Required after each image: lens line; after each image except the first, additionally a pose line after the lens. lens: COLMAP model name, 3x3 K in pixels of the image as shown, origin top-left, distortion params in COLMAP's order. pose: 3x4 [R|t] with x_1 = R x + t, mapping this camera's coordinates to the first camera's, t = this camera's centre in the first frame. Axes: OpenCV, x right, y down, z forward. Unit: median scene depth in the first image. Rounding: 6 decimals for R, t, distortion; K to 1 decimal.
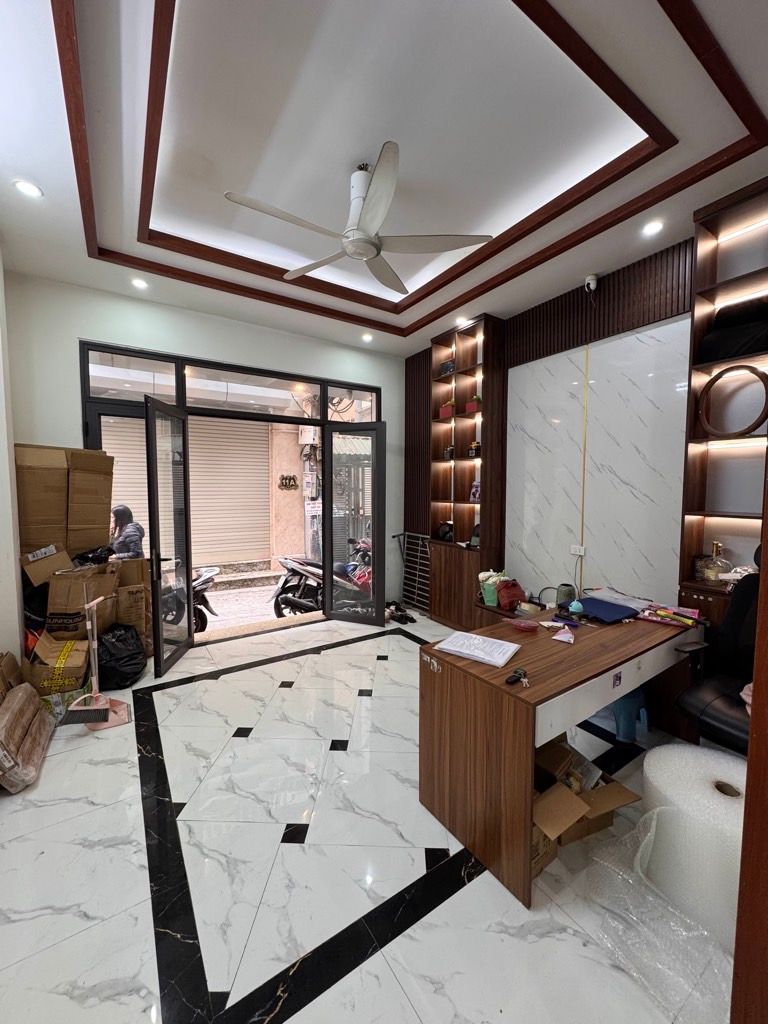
lens RADIAL K [[408.1, 0, 380.8], [0, 408.1, 508.7], [0, 0, 1]] dist [-0.004035, 0.000602]
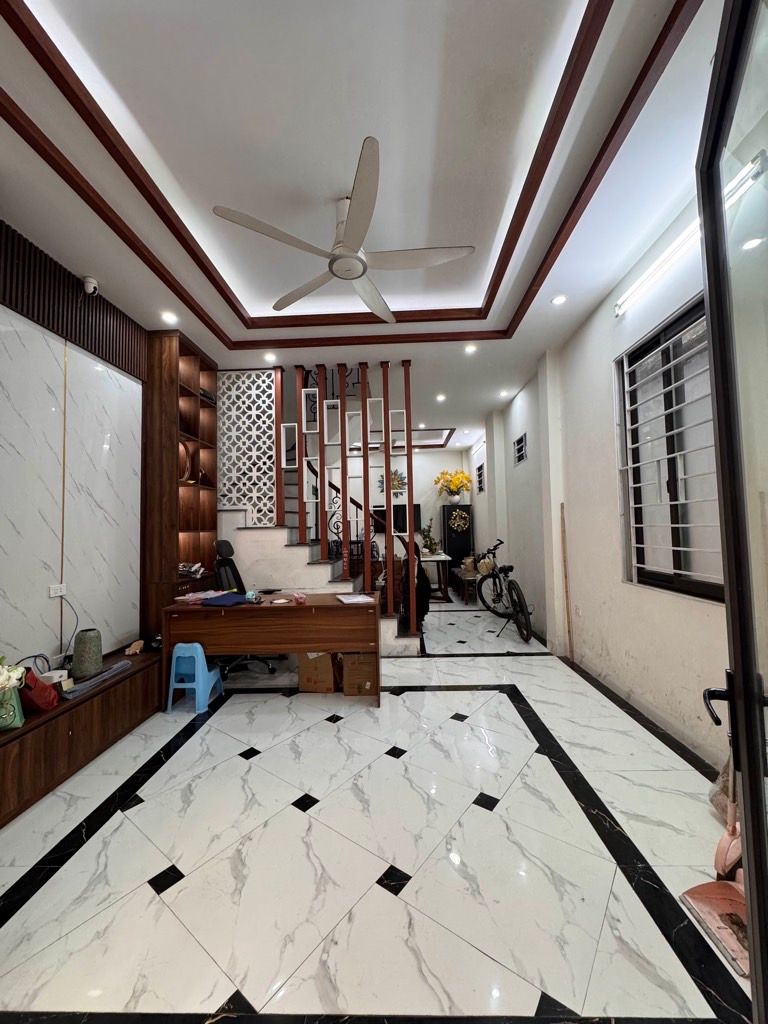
lens RADIAL K [[408.1, 0, 385.8], [0, 408.1, 511.0], [0, 0, 1]] dist [-0.004035, 0.000602]
pose [[-0.820425, 0.043533, 0.570095, -0.720710], [0.052656, 0.998613, -0.000478, -0.020799], [-0.569325, 0.029627, -0.821579, 1.921729]]
